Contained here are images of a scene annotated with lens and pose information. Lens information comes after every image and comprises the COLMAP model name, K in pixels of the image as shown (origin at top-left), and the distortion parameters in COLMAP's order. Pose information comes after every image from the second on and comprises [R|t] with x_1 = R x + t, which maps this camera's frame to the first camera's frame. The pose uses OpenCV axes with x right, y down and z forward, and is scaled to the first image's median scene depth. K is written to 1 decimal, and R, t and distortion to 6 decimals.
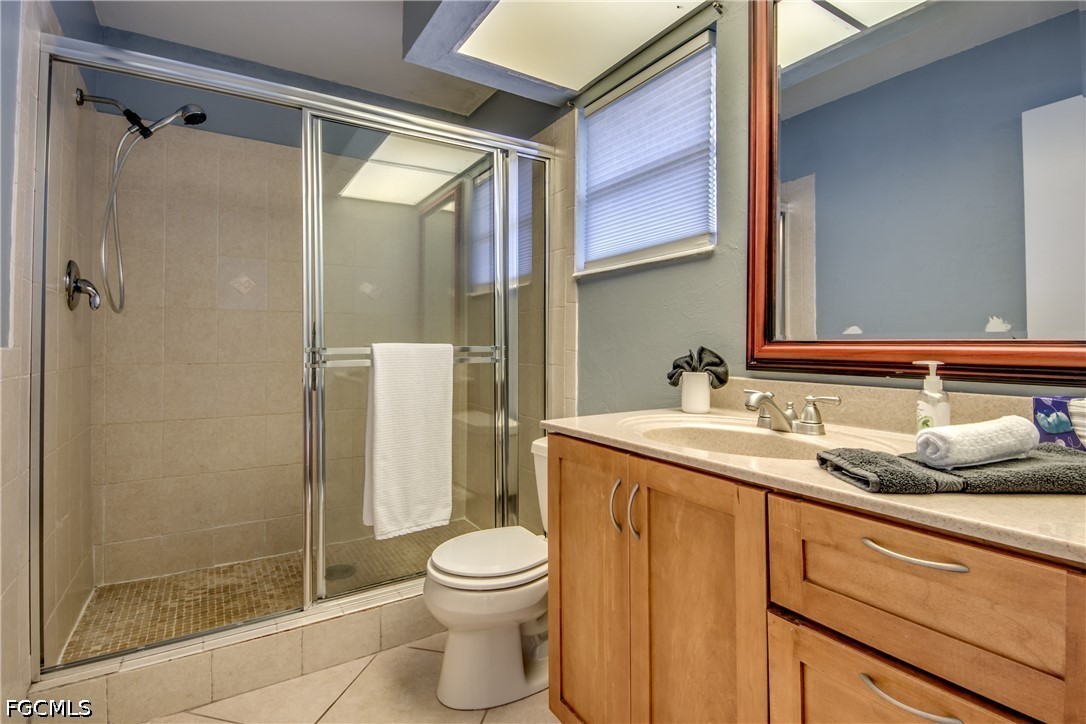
lens RADIAL K [[476.3, 0, 542.1], [0, 476.3, 360.7], [0, 0, 1]] dist [0.015505, -0.019877]
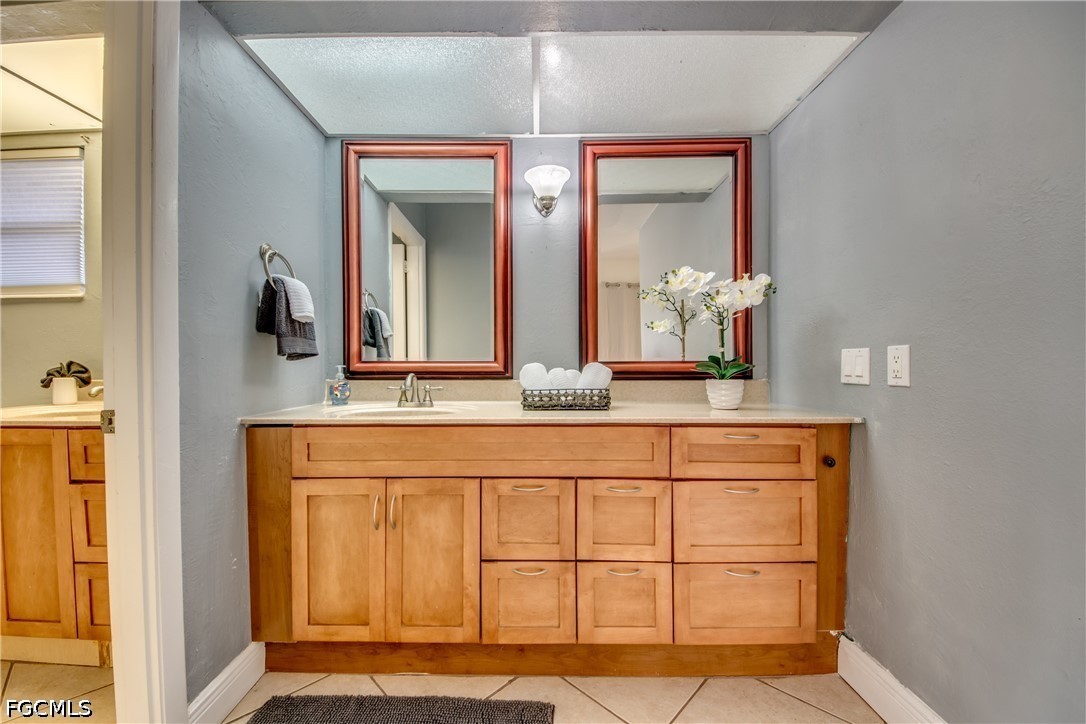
lens RADIAL K [[428.6, 0, 525.7], [0, 428.6, 364.8], [0, 0, 1]] dist [0.029140, -0.019277]
pose [[0.566659, -0.012230, 0.823861, 0.025245], [0.028175, 0.999593, -0.004540, 0.030896], [-0.823470, 0.025785, 0.566773, -0.980229]]
